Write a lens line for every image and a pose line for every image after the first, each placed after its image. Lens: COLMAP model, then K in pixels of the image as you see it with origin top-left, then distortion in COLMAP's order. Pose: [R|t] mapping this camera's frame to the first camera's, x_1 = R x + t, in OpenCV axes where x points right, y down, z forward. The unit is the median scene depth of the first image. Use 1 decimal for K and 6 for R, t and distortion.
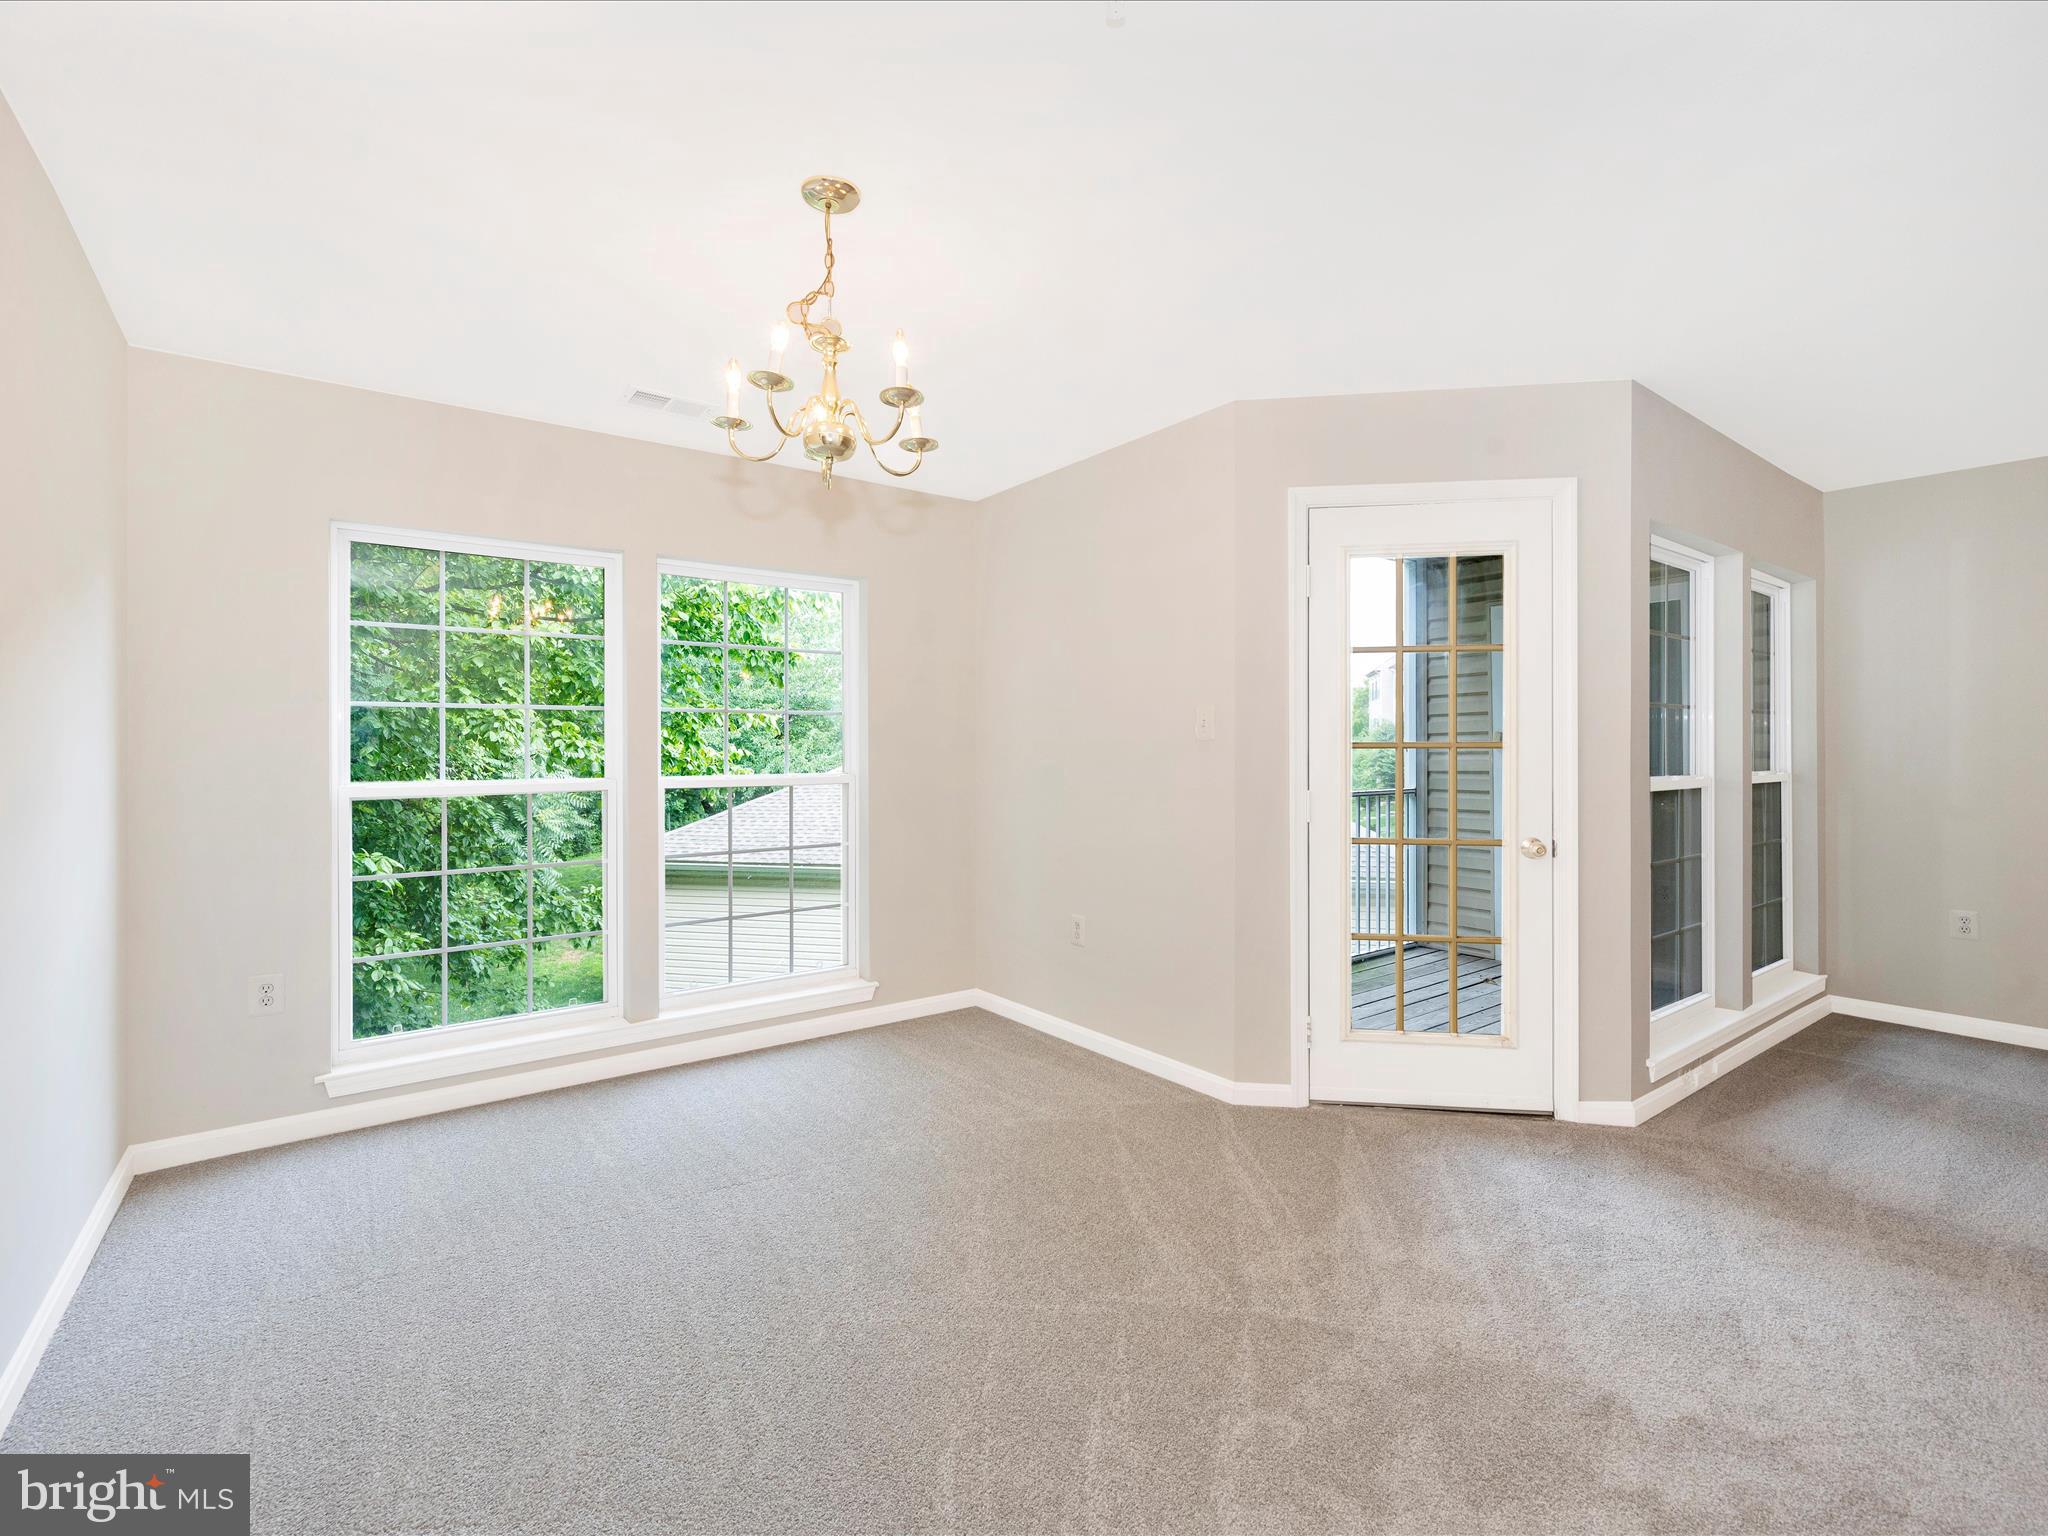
lens RADIAL K [[900.5, 0, 1061.4], [0, 900.5, 751.0], [0, 0, 1]] dist [-0.000614, 0.000199]
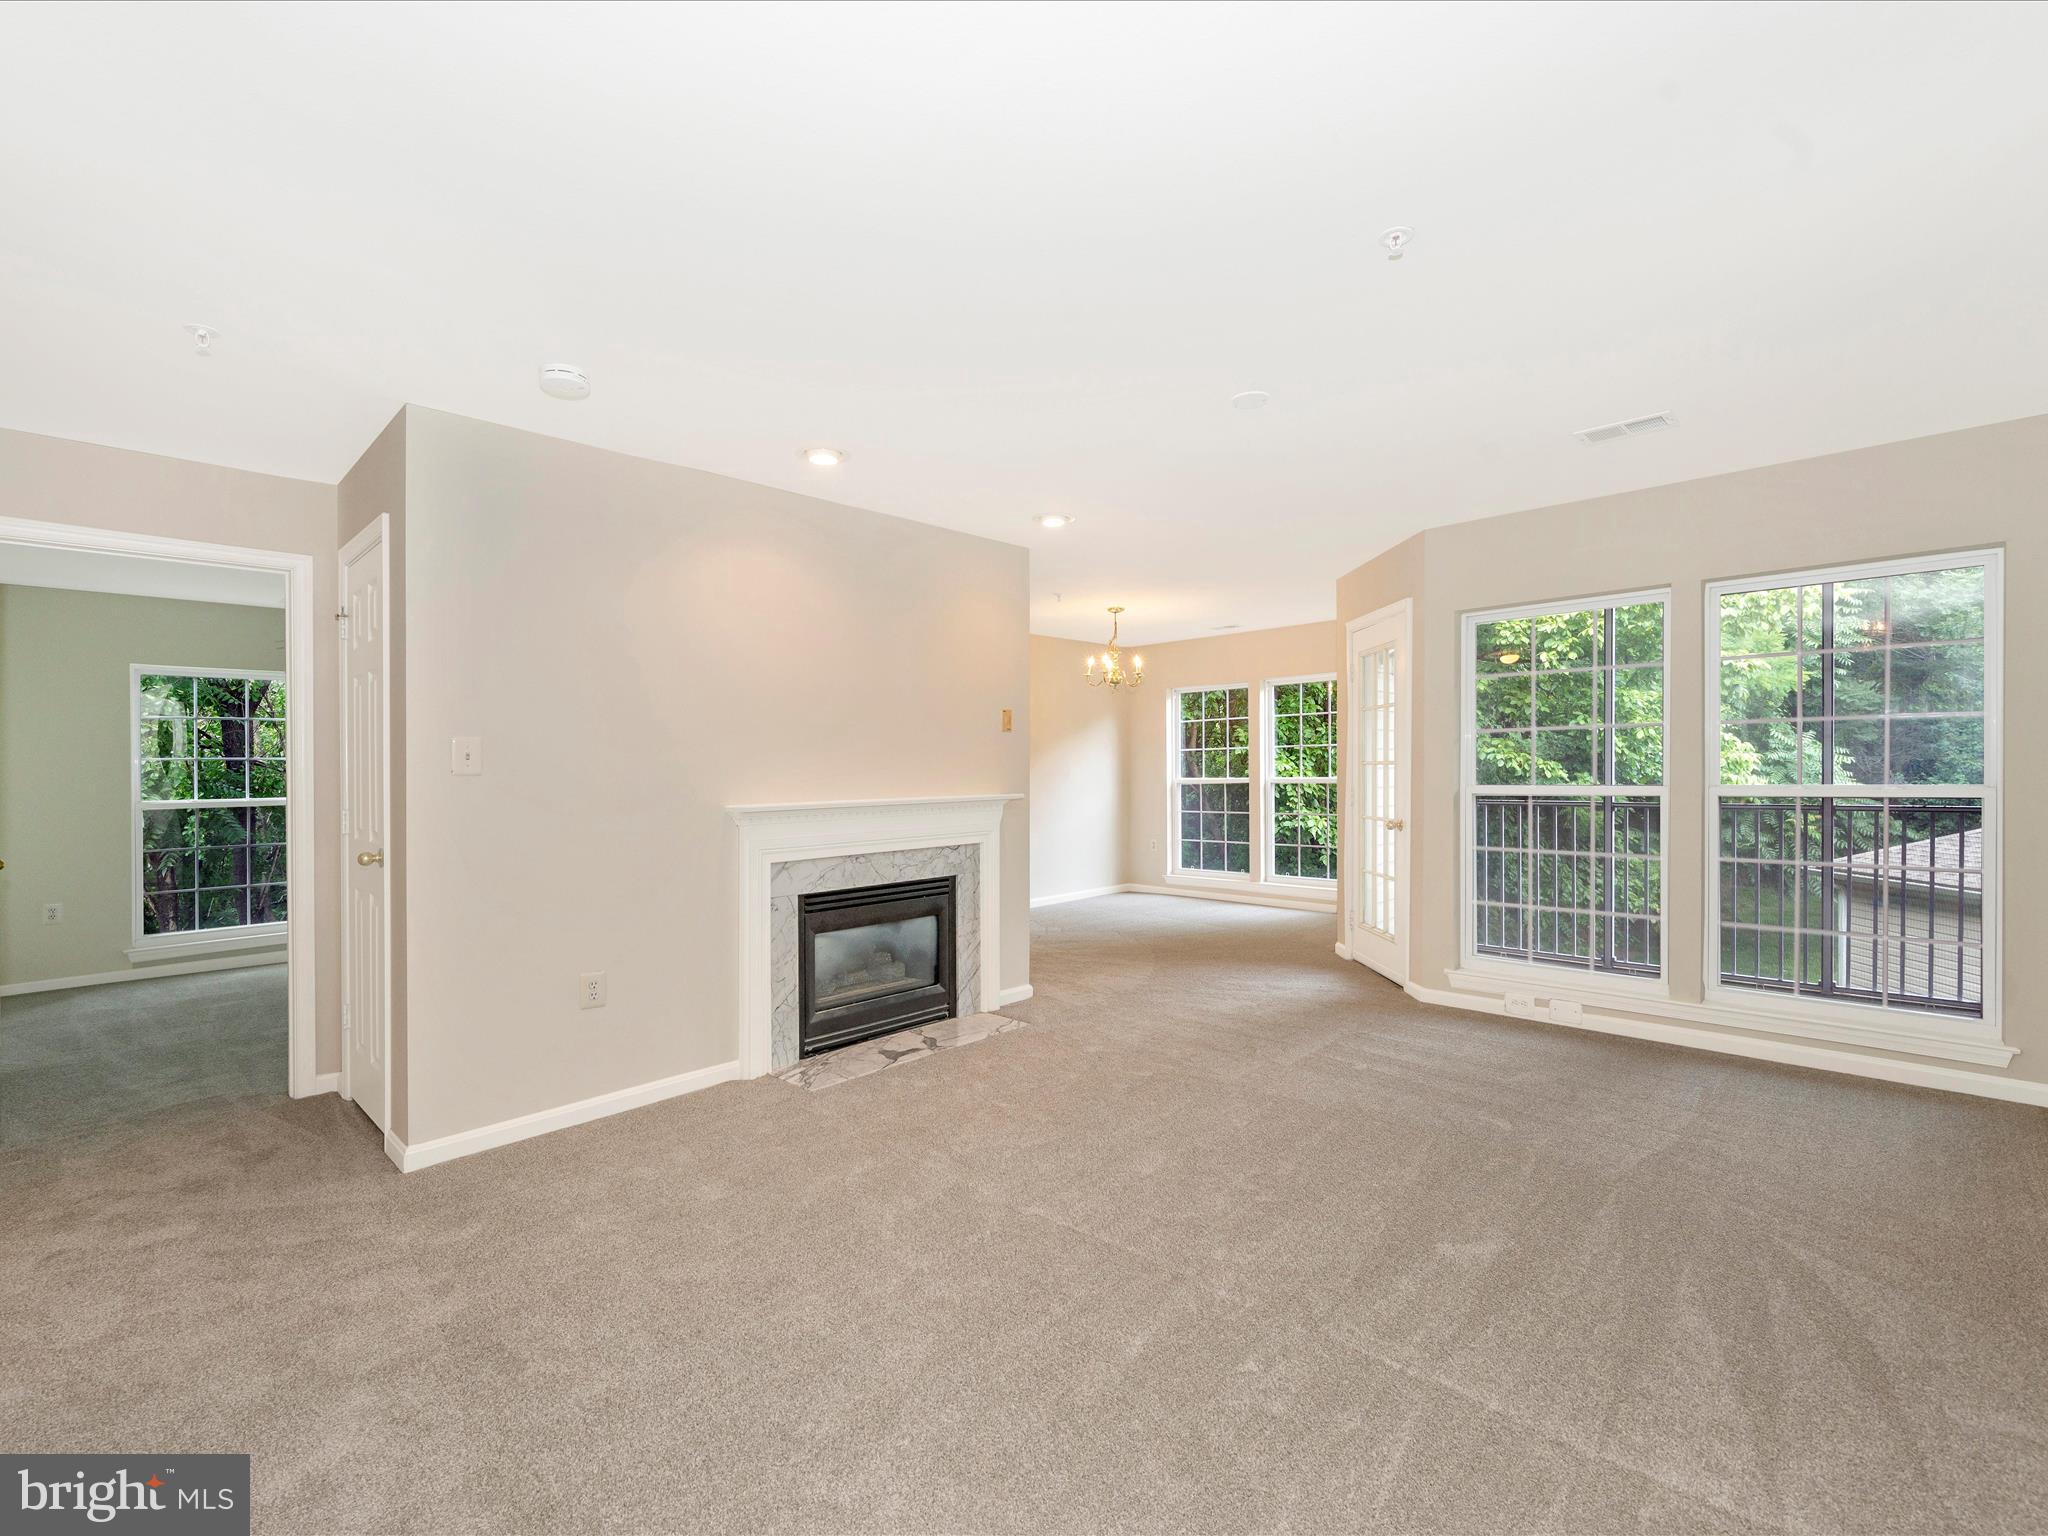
lens RADIAL K [[925.0, 0, 1024.0], [0, 925.0, 768.0], [0, 0, 1]] dist [0.000857, 0.000437]
pose [[0.138130, 0.001391, -0.990413, 1.841848], [0.013679, 0.999901, 0.003312, -0.012566], [0.990320, -0.014005, 0.138098, 0.077790]]
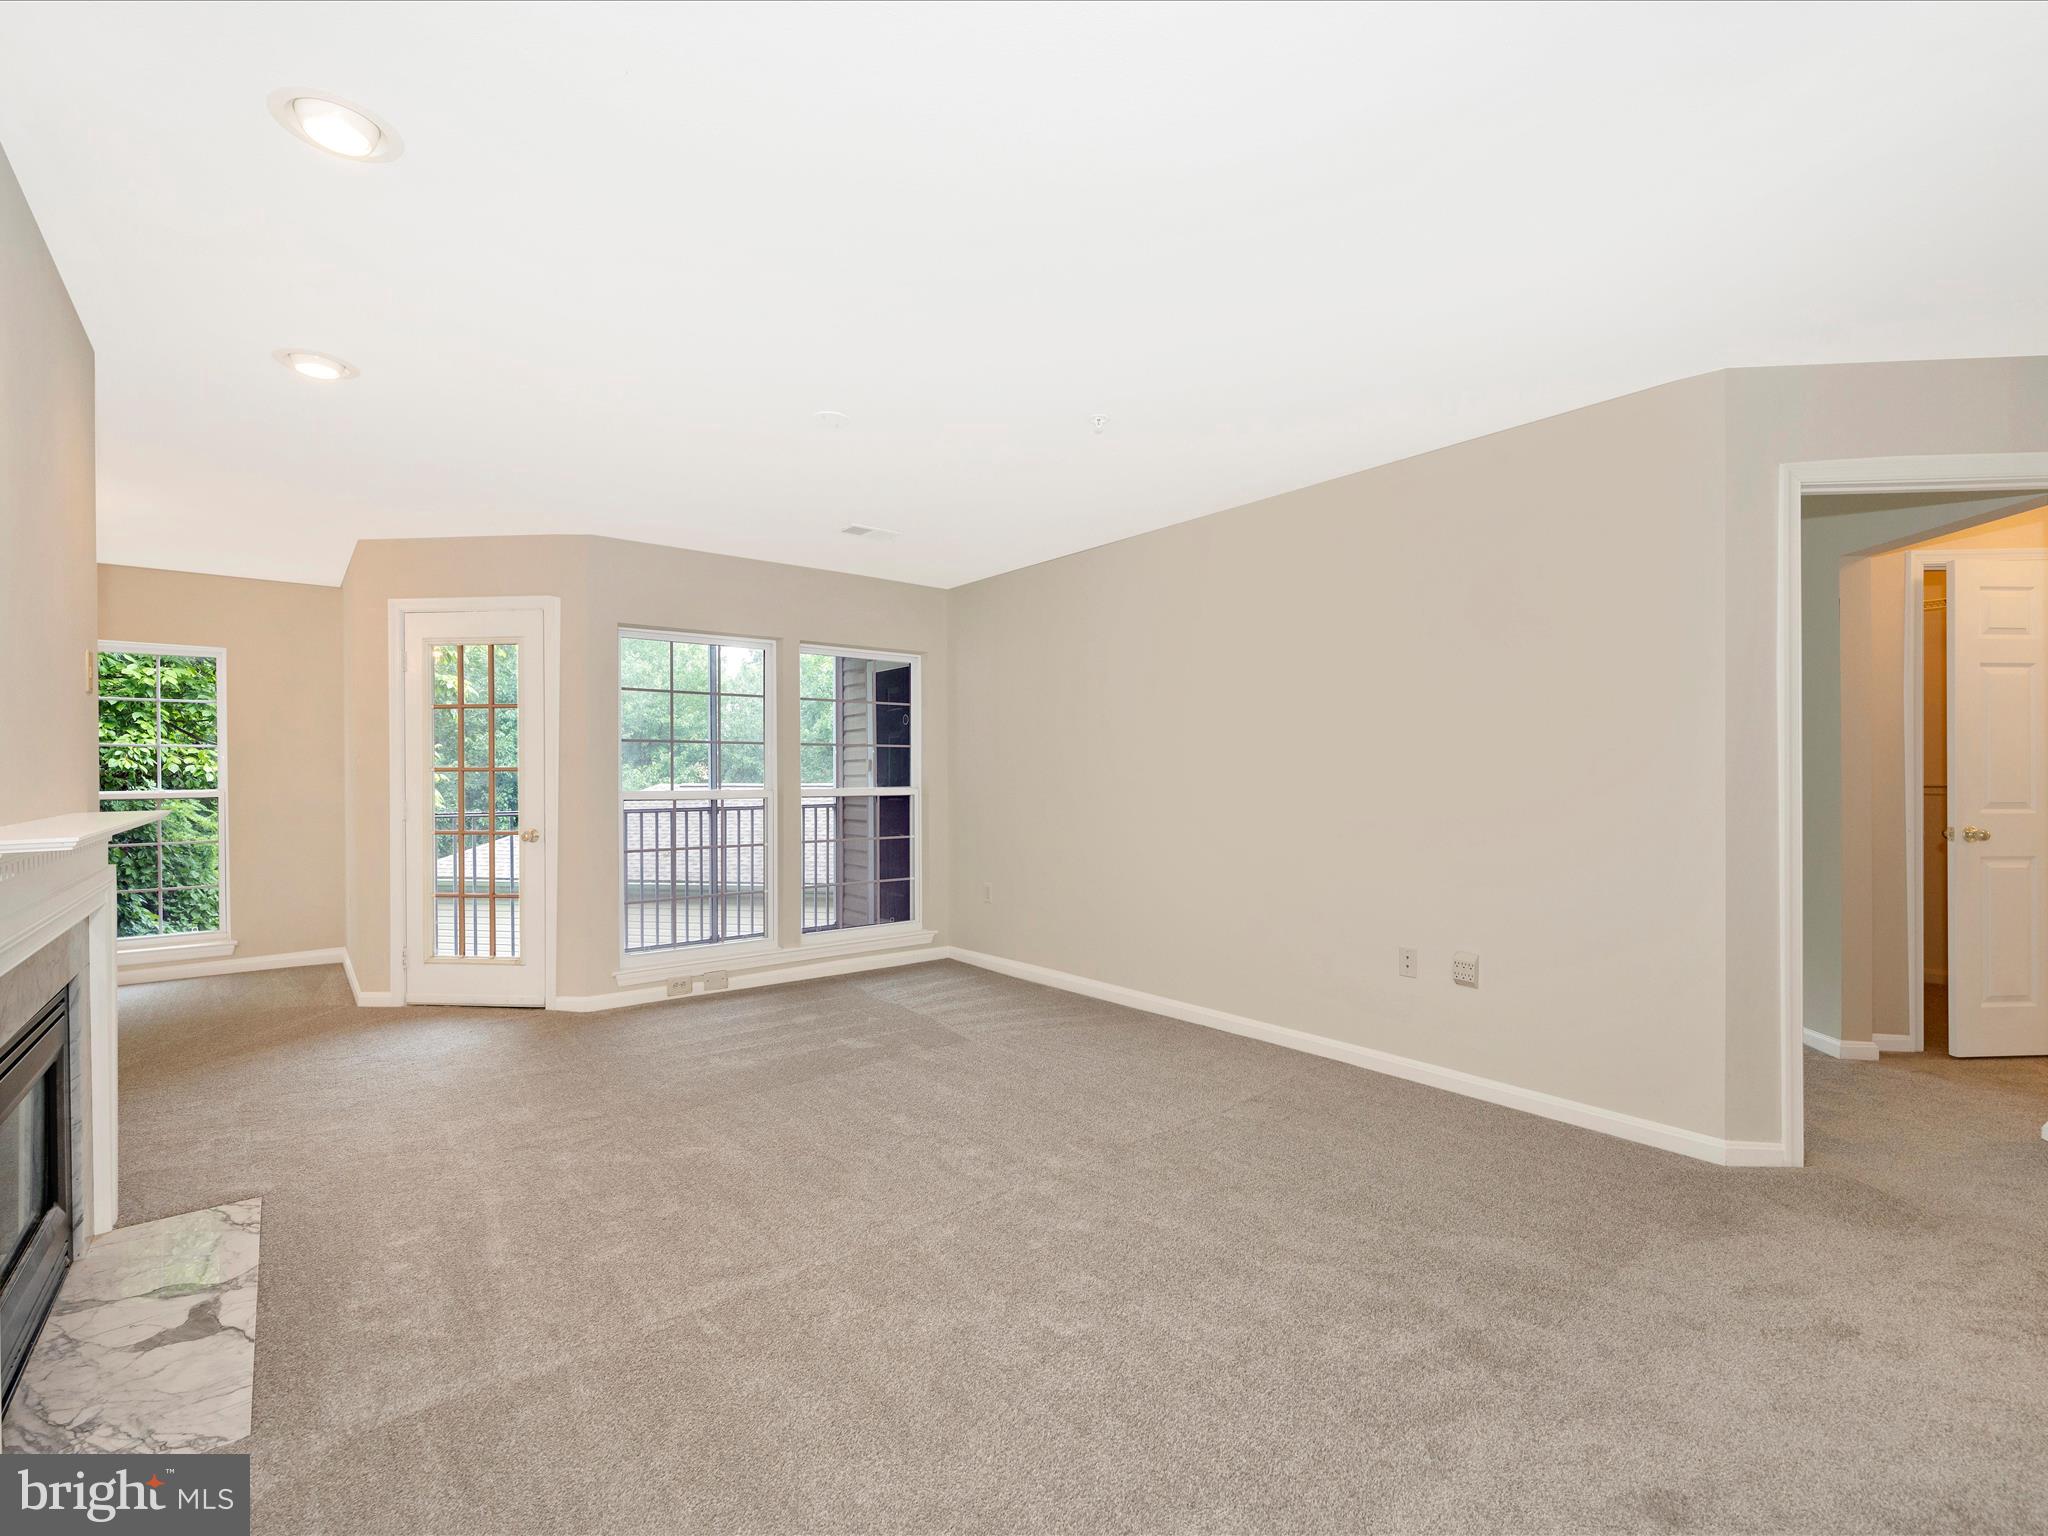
lens RADIAL K [[935.6, 0, 1029.7], [0, 935.6, 776.0], [0, 0, 1]] dist [0.002109, 0.000770]
pose [[0.999908, -0.004346, 0.012818, 1.176471], [0.004277, 0.999976, 0.005365, -0.000307], [-0.012841, -0.005310, 0.999903, -0.535711]]
